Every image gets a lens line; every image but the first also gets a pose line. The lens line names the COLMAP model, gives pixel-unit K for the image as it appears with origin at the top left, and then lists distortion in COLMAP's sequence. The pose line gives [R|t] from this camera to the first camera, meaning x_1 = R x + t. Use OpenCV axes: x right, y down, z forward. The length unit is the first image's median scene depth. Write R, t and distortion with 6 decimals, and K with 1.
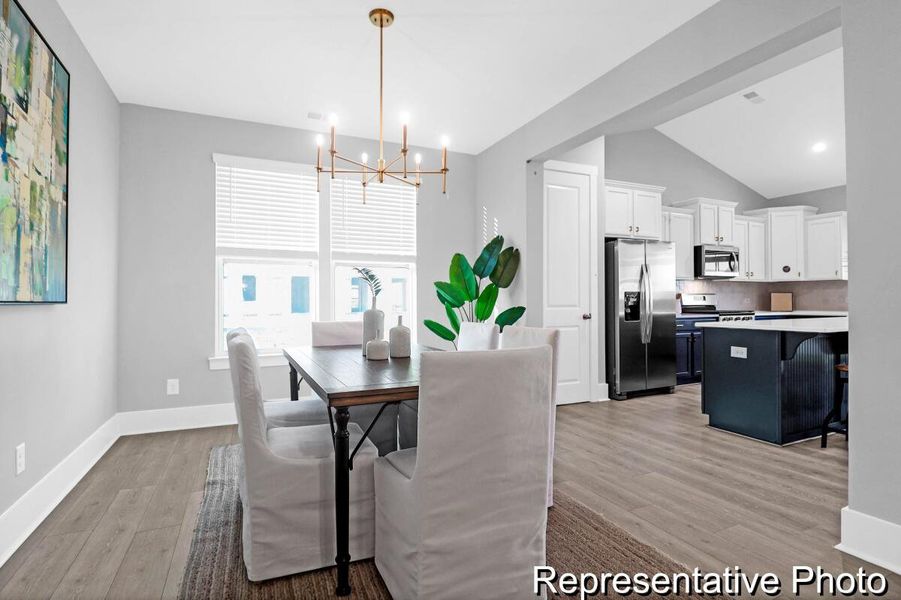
lens RADIAL K [[444.6, 0, 447.0], [0, 444.6, 295.8], [0, 0, 1]] dist [-0.003087, -0.008902]
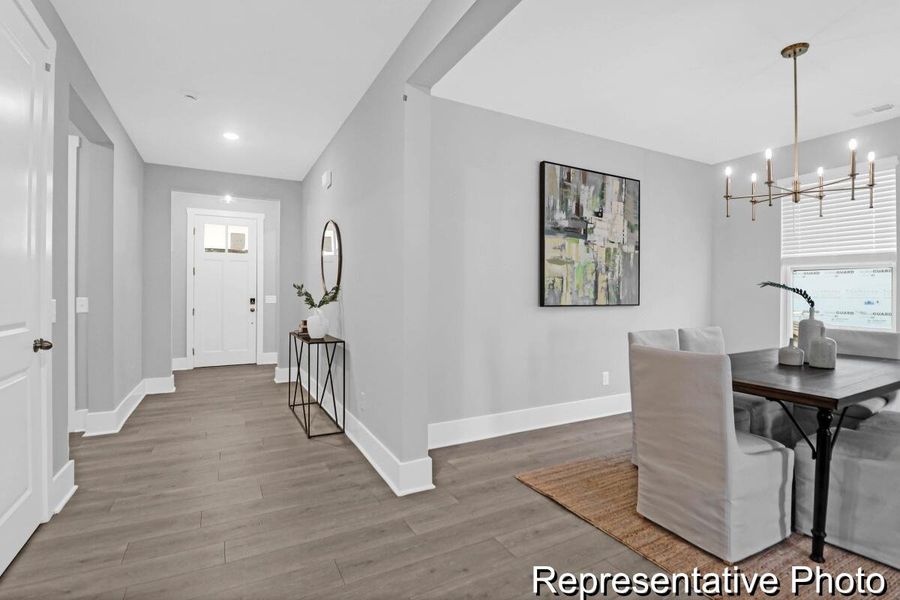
lens RADIAL K [[444.1, 0, 455.5], [0, 444.1, 293.5], [0, 0, 1]] dist [-0.003087, -0.008902]
pose [[0.076083, 0.003836, -0.997094, 0.635417], [0.006296, 0.999971, 0.004327, -0.031685], [0.997082, -0.006607, 0.076057, 0.063799]]
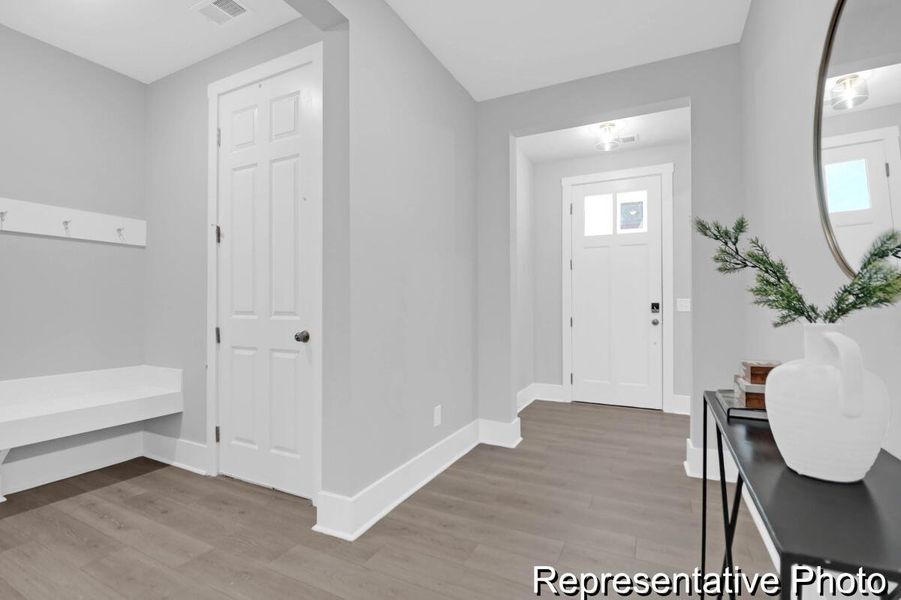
lens RADIAL K [[418.7, 0, 447.3], [0, 418.7, 298.8], [0, 0, 1]] dist [-0.014922, -0.003719]
pose [[-0.773726, -0.005237, -0.633498, -0.263251], [0.007618, 0.999817, -0.017569, -0.002022], [0.633474, -0.018419, -0.773545, -0.167765]]
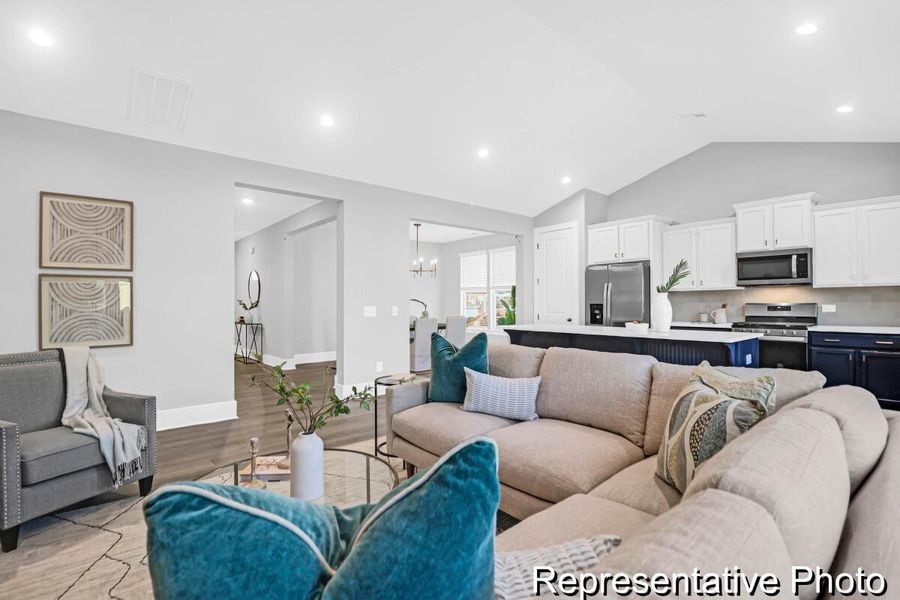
lens RADIAL K [[418.3, 0, 450.7], [0, 418.3, 301.7], [0, 0, 1]] dist [-0.014922, -0.003719]
pose [[0.273699, -0.003459, -0.961809, 2.133975], [0.011361, 0.999935, -0.000363, -0.026813], [0.961748, -0.010827, 0.273720, 0.263271]]
